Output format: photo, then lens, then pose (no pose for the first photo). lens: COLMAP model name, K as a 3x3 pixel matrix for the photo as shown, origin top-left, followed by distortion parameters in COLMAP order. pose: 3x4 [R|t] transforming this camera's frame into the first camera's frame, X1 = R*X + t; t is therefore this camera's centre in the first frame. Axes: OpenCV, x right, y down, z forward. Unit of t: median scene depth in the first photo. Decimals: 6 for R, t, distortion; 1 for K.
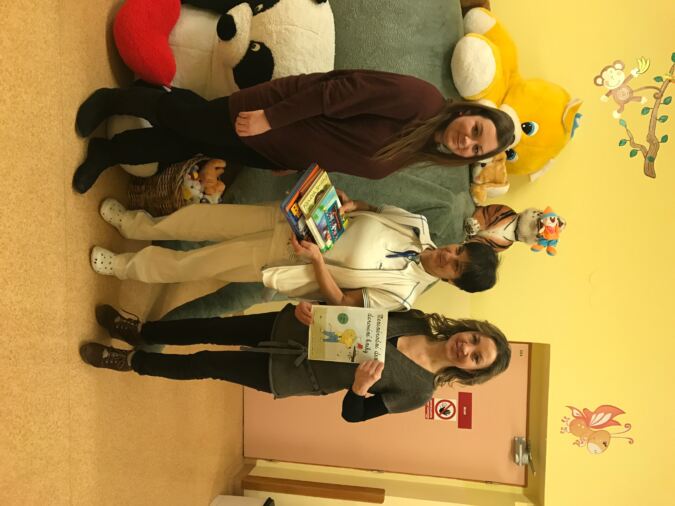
lens RADIAL K [[553.7, 0, 339.3], [0, 553.7, 256.3], [0, 0, 1]] dist [0.005932, 0.010216]
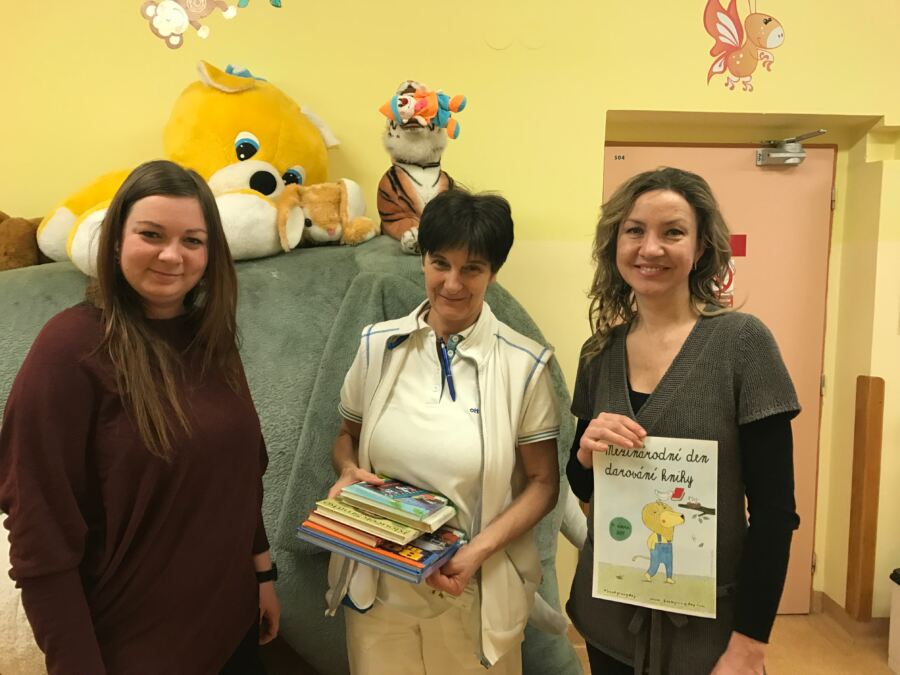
lens RADIAL K [[738.2, 0, 447.2], [0, 738.2, 338.2], [0, 0, 1]] dist [0.005932, 0.010216]
pose [[-0.016835, -0.994897, 0.099477, 0.061367], [0.999846, -0.017245, -0.003263, -0.020544], [0.004962, 0.099406, 0.995035, 0.246017]]
